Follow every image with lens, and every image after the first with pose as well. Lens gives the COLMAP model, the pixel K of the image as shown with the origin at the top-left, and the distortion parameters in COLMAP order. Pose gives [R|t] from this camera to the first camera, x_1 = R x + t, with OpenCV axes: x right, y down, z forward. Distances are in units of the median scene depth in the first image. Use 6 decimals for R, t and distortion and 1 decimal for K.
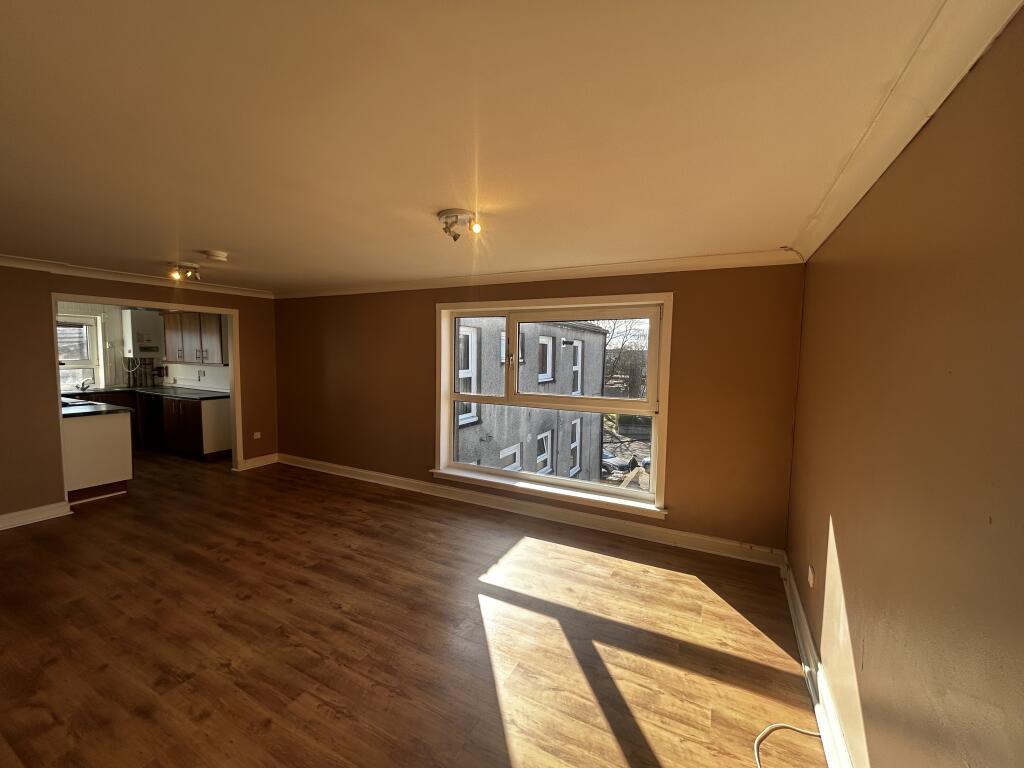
lens RADIAL K [[413.3, 0, 508.6], [0, 413.3, 384.8], [0, 0, 1]] dist [0.003533, -0.000791]
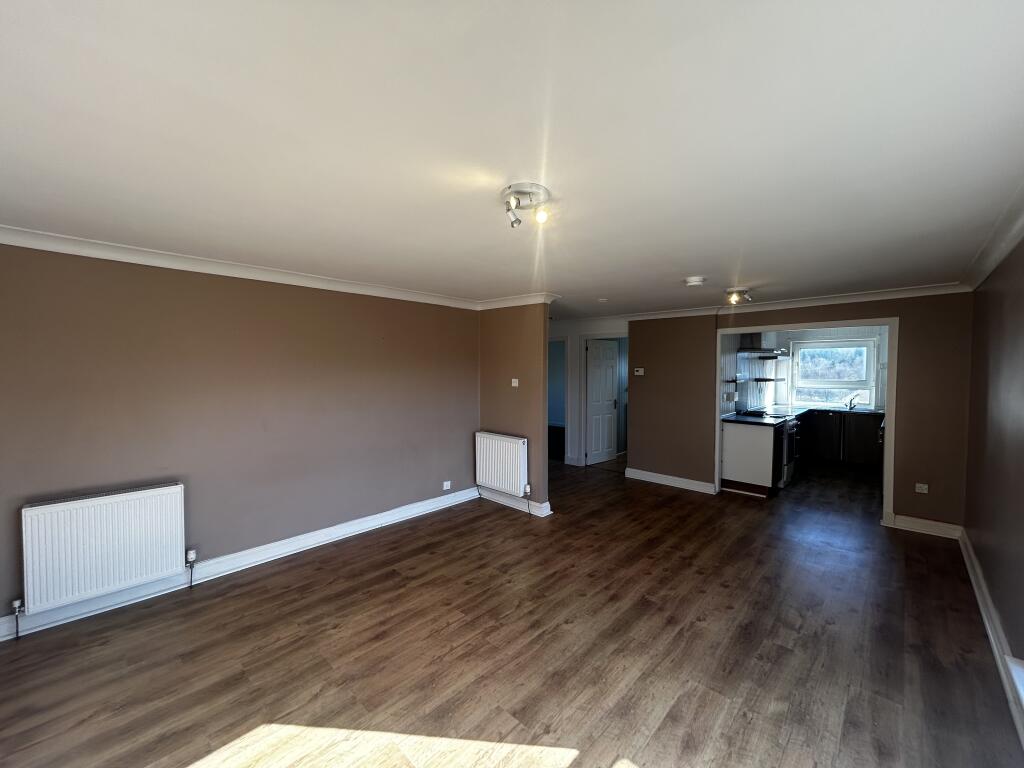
lens RADIAL K [[413.3, 0, 515.9], [0, 413.3, 385.3], [0, 0, 1]] dist [0.003533, -0.000791]
pose [[-0.267971, 0.023053, -0.963151, 0.482375], [-0.077261, 0.995980, 0.045334, -0.059964], [0.960324, 0.086562, -0.265113, 0.911096]]
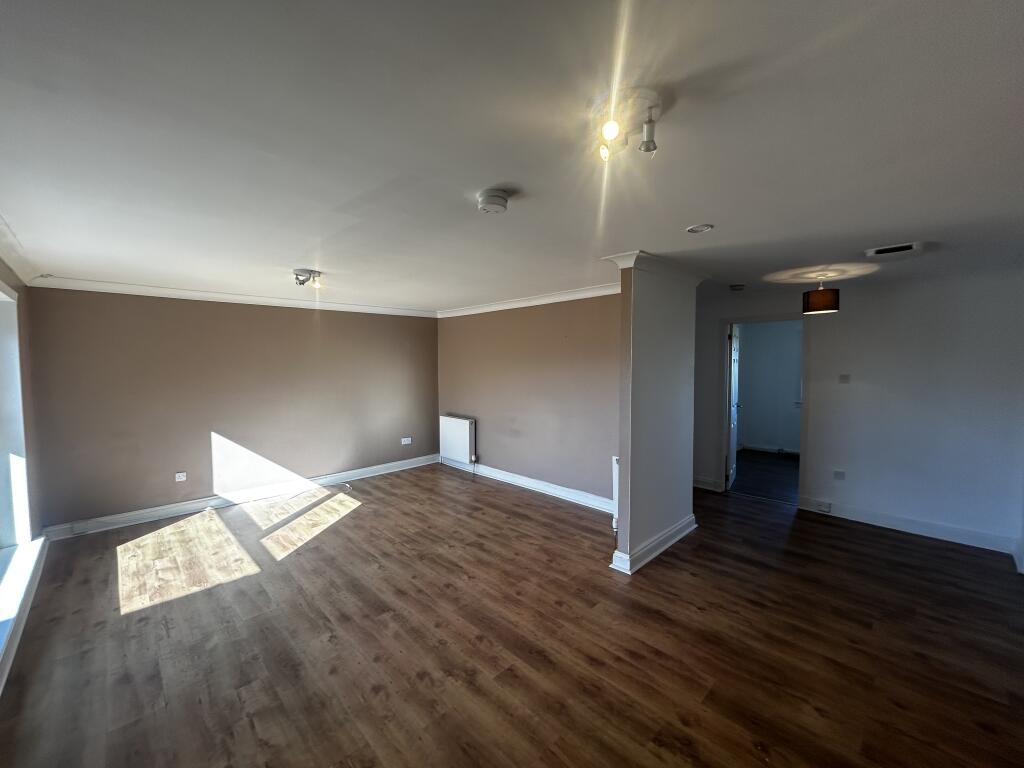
lens RADIAL K [[413.3, 0, 508.1], [0, 413.3, 383.7], [0, 0, 1]] dist [0.003533, -0.000791]
pose [[-0.947287, -0.024468, 0.319451, -0.969599], [0.016064, 0.992198, 0.123633, -0.136211], [-0.319984, 0.122248, -0.939503, 1.654741]]
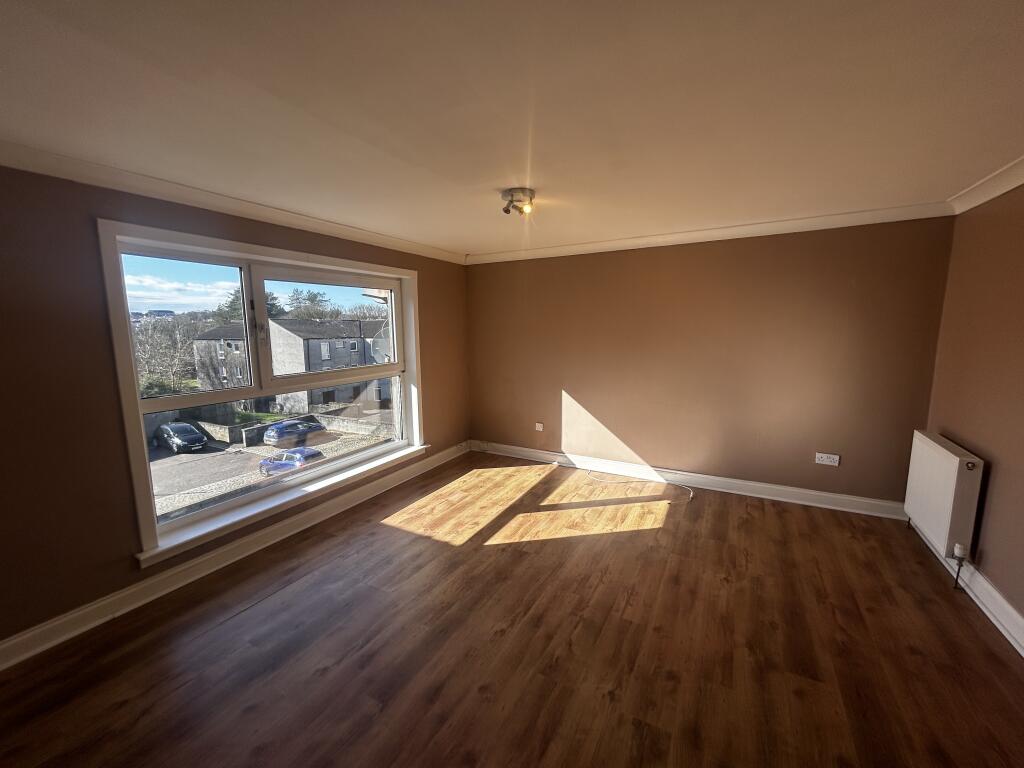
lens RADIAL K [[413.3, 0, 515.5], [0, 413.3, 384.9], [0, 0, 1]] dist [0.003533, -0.000791]
pose [[0.017004, -0.157063, 0.987442, -0.954686], [0.082210, 0.984461, 0.155173, -0.061335], [-0.996470, 0.078539, 0.029652, 0.754962]]
